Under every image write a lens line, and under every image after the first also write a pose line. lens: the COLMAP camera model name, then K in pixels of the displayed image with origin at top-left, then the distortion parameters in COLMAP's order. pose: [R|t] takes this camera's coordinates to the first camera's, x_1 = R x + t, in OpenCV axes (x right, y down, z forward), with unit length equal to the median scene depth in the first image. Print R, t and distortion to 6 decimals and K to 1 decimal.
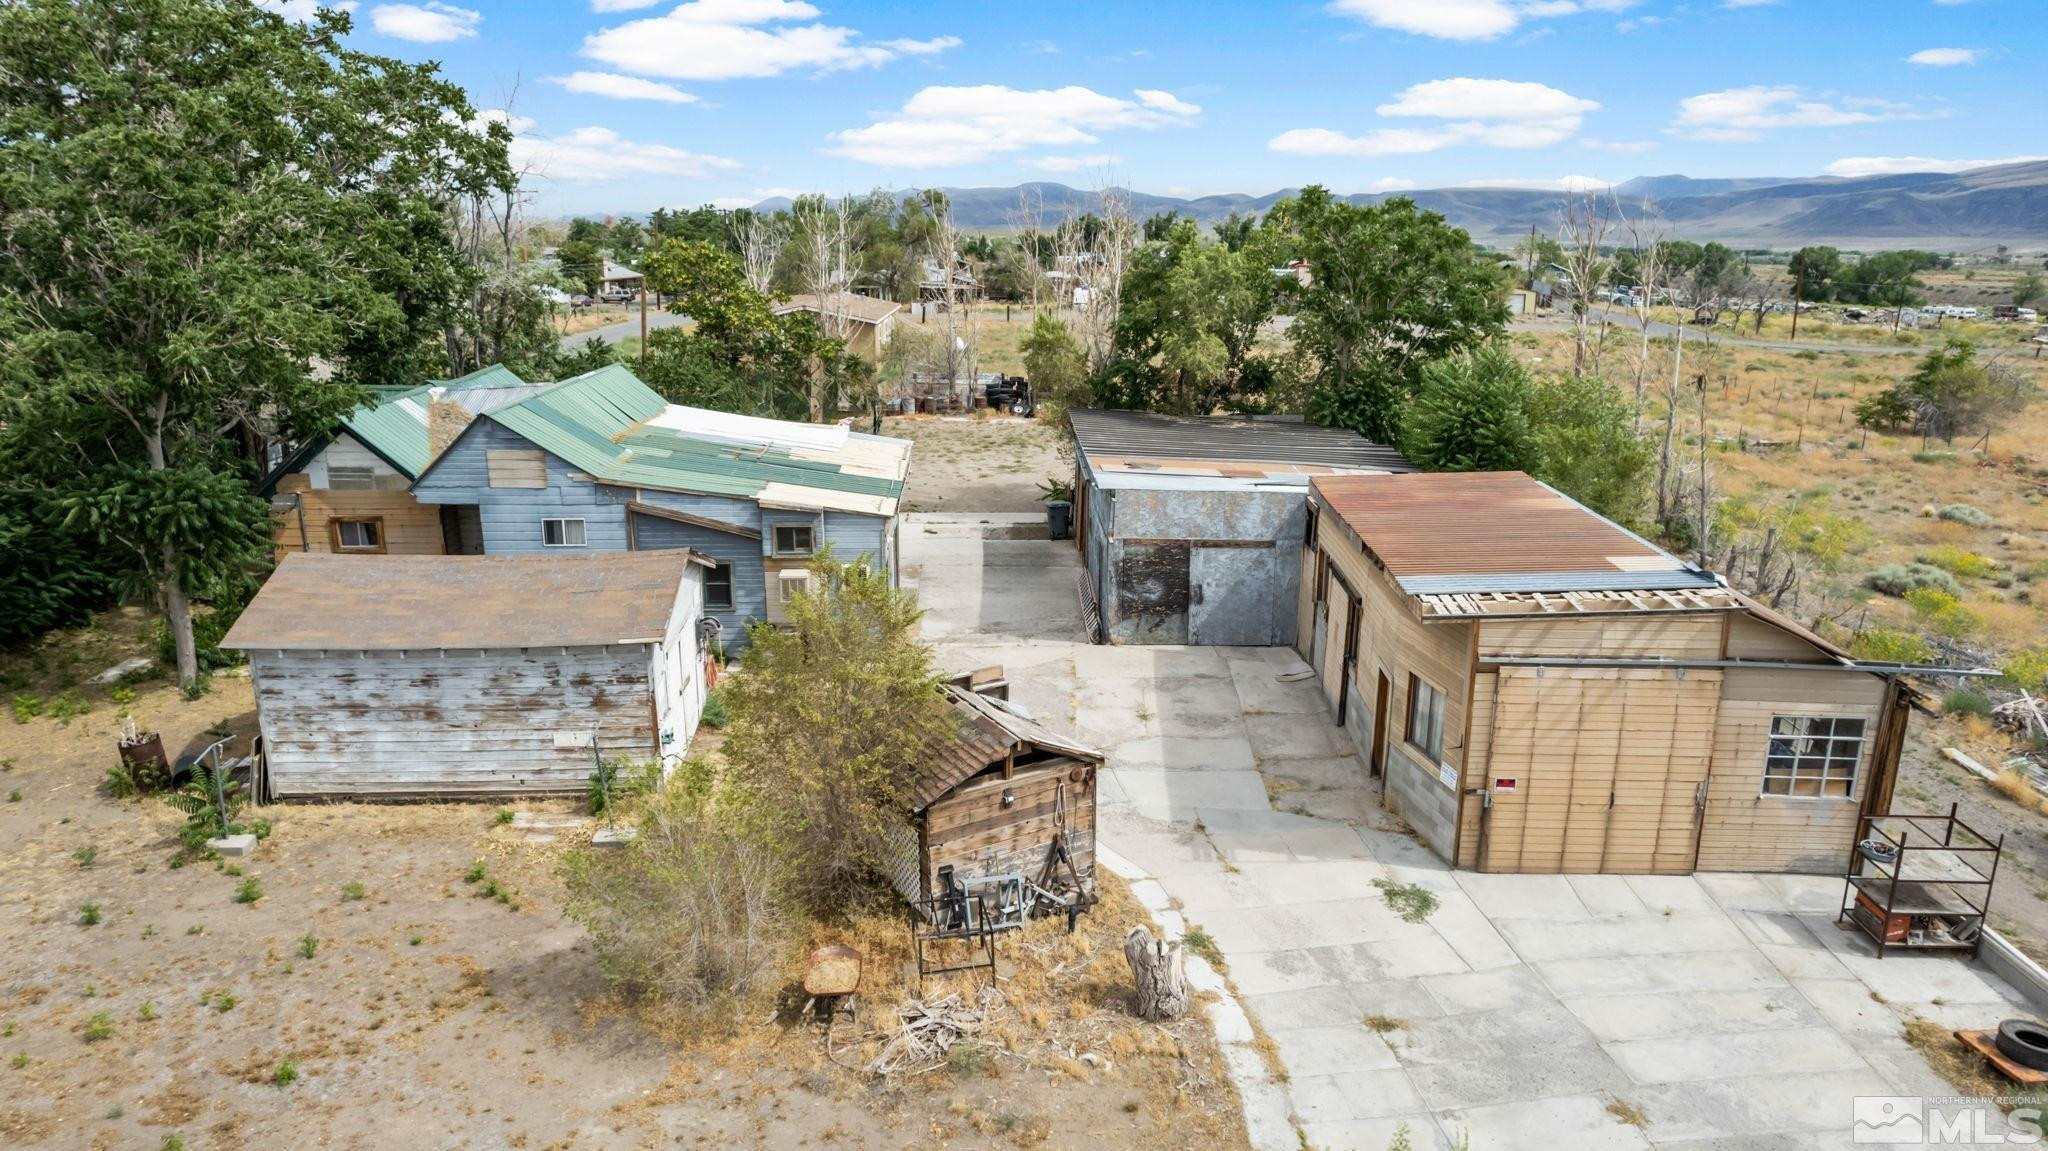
lens RADIAL K [[1314.0, 0, 1029.4], [0, 1314.0, 586.1], [0, 0, 1]] dist [-0.076313, 0.066742]
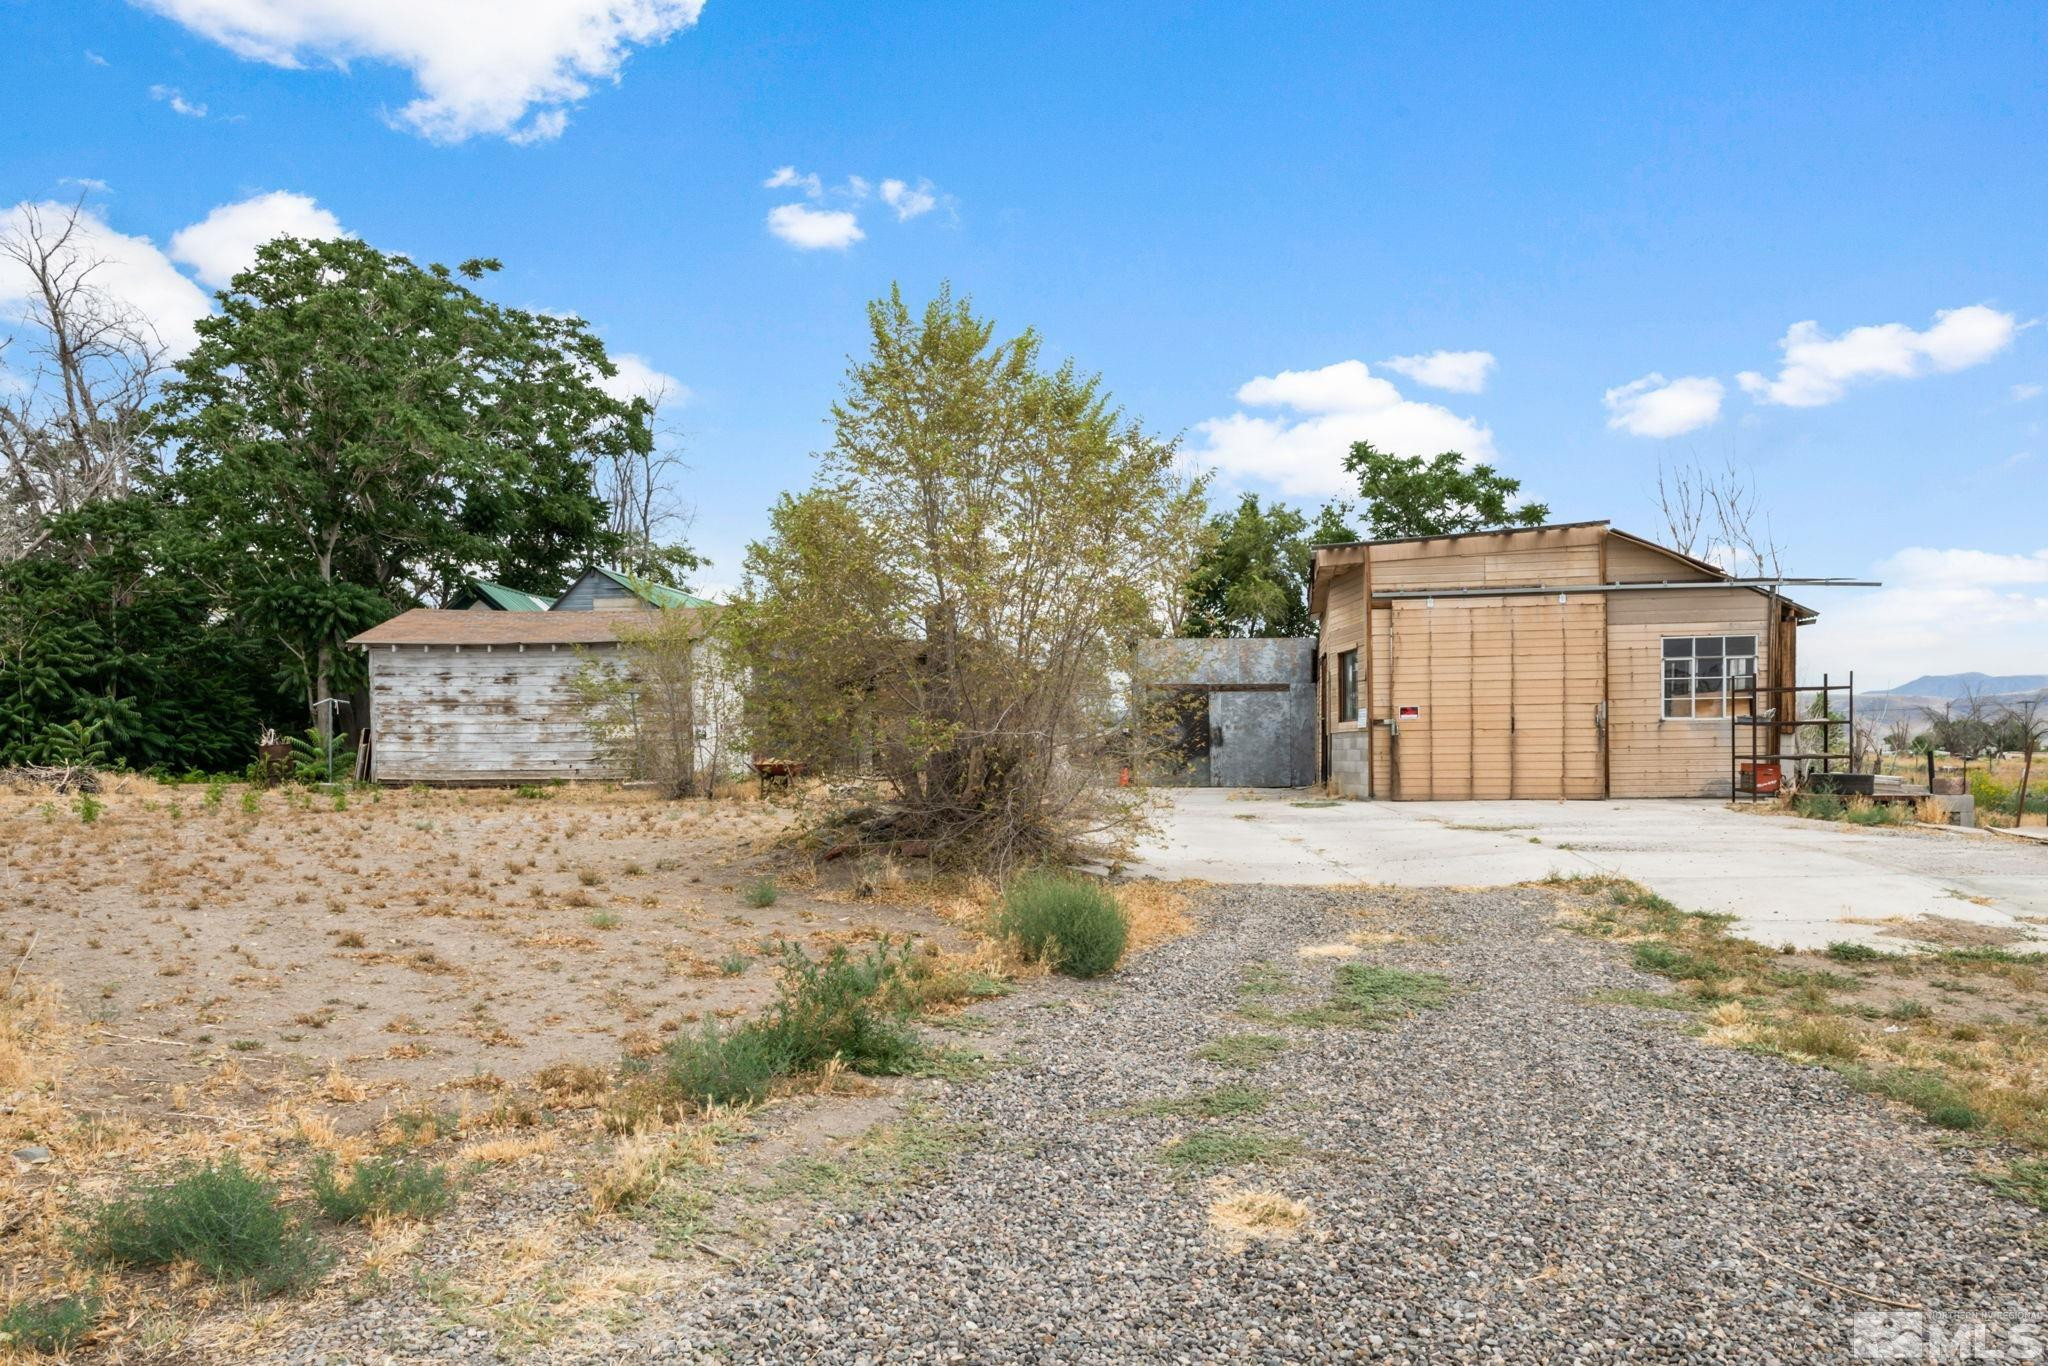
lens RADIAL K [[1398.8, 0, 1016.8], [0, 1398.8, 779.1], [0, 0, 1]] dist [0.038100, -0.001404]
pose [[0.988707, -0.010736, -0.149475, 0.198375], [-0.026030, 0.969967, -0.241841, 0.466097], [0.147582, 0.243000, 0.958734, -0.163011]]
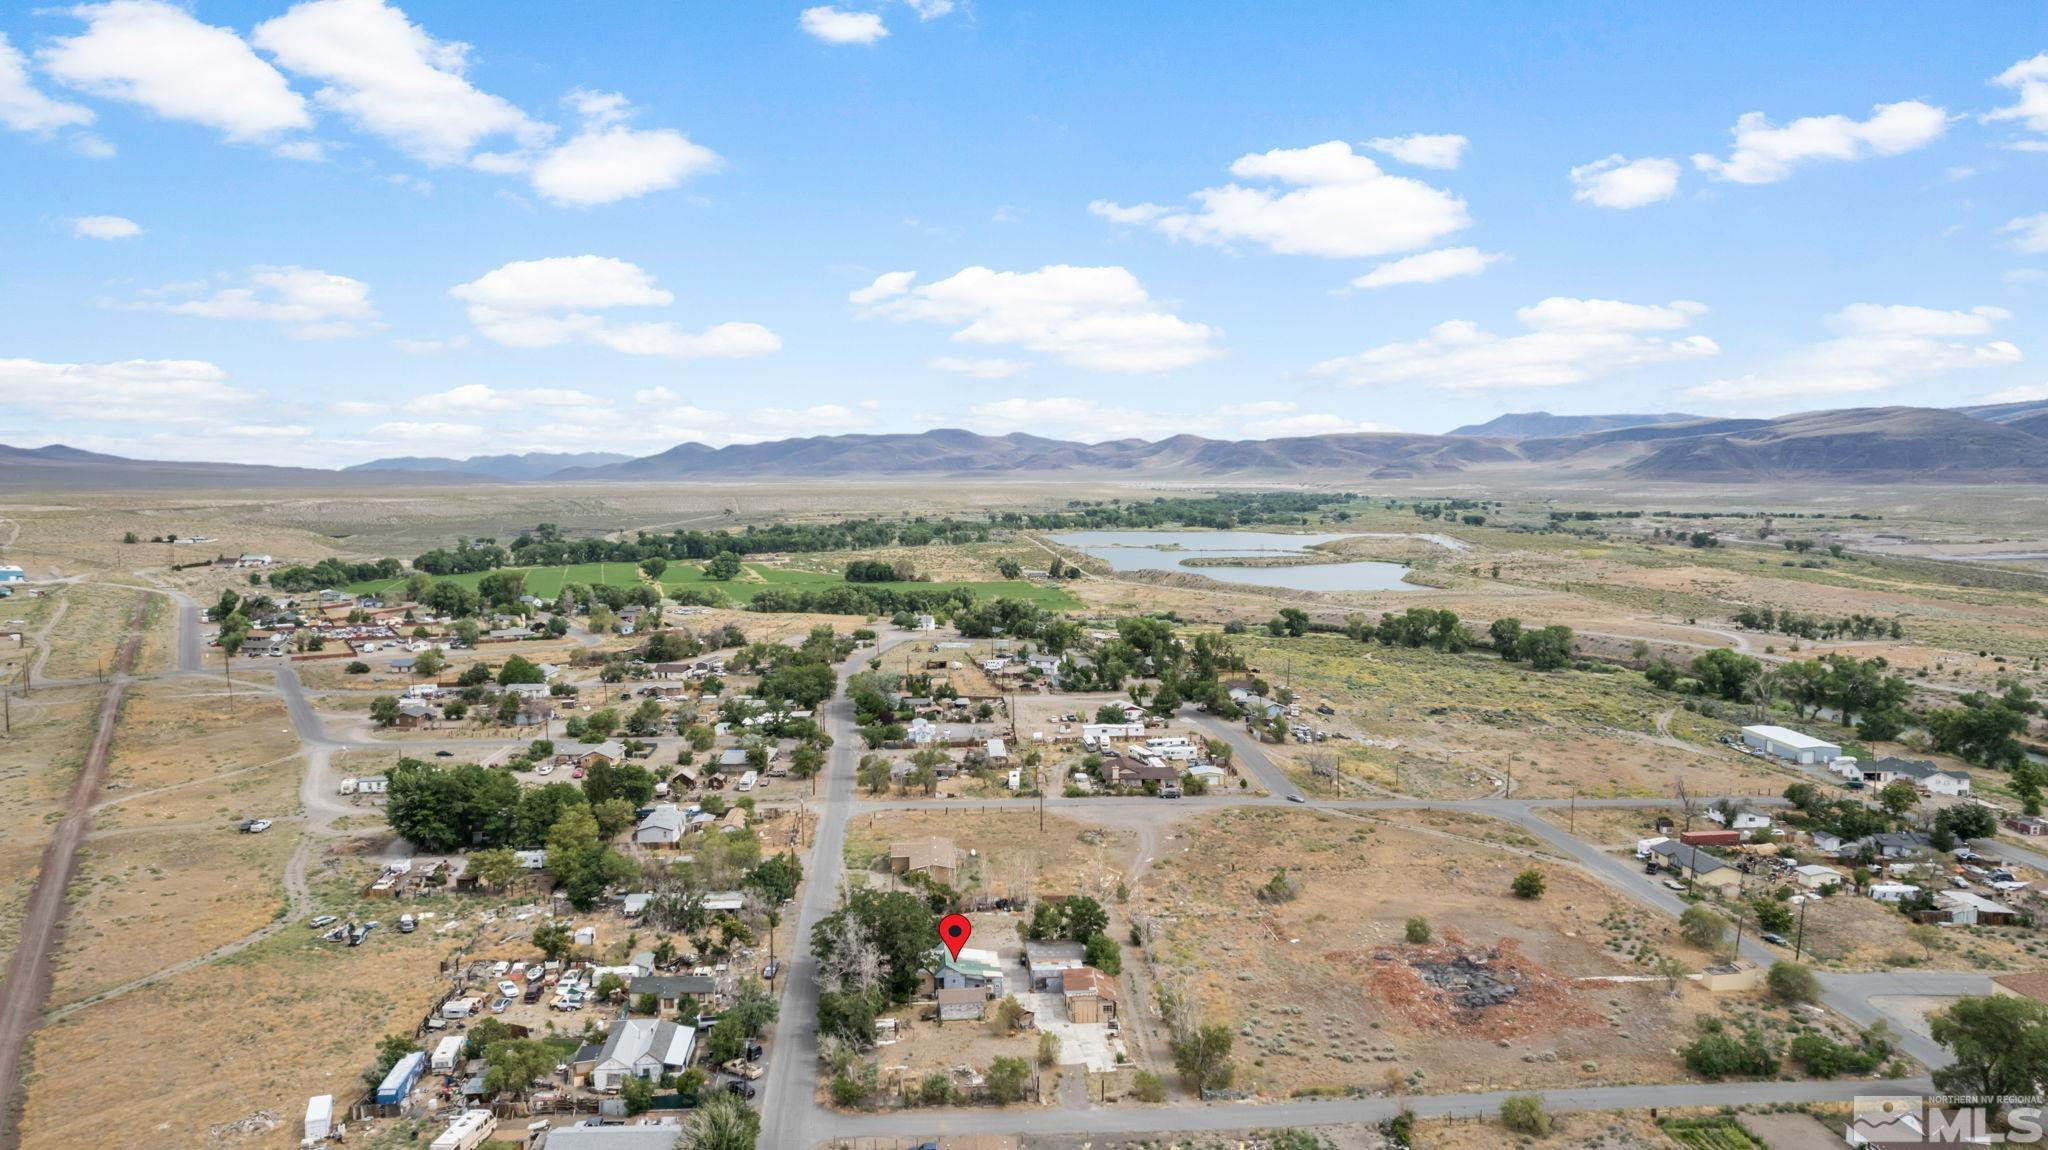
lens RADIAL K [[1314.0, 0, 1029.4], [0, 1314.0, 585.6], [0, 0, 1]] dist [-0.076313, 0.066742]
pose [[0.997378, -0.017428, 0.070231, -0.567662], [0.029476, 0.984241, -0.174359, -1.209782], [-0.066086, 0.175972, 0.982174, -8.440076]]
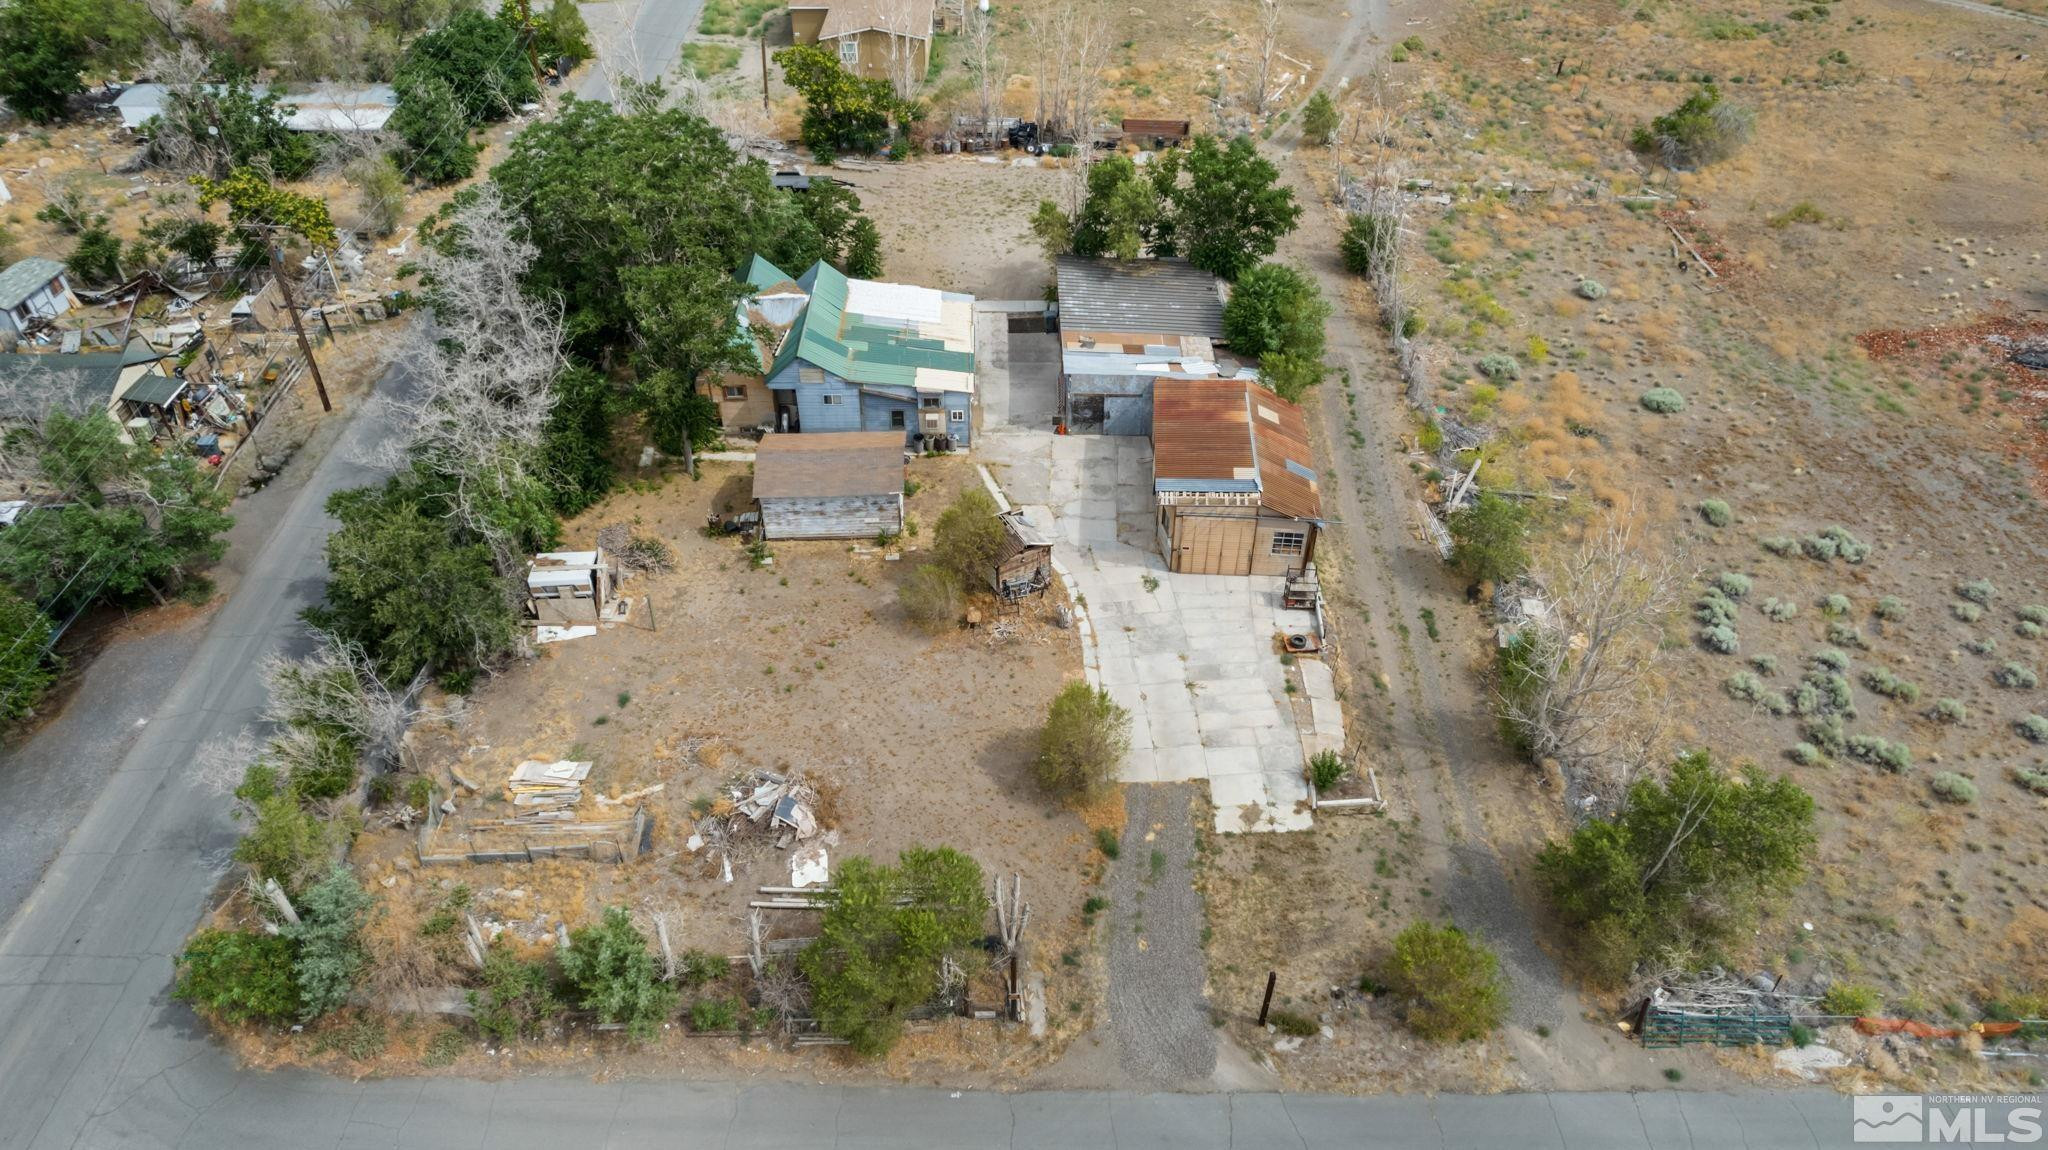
lens RADIAL K [[1314.0, 0, 1029.4], [0, 1314.0, 585.6], [0, 0, 1]] dist [-0.076313, 0.066742]
pose [[0.999912, 0.009645, -0.009108, 0.025638], [-0.004883, 0.905988, 0.423274, -0.990822], [0.012334, -0.423192, 0.905956, -1.696172]]
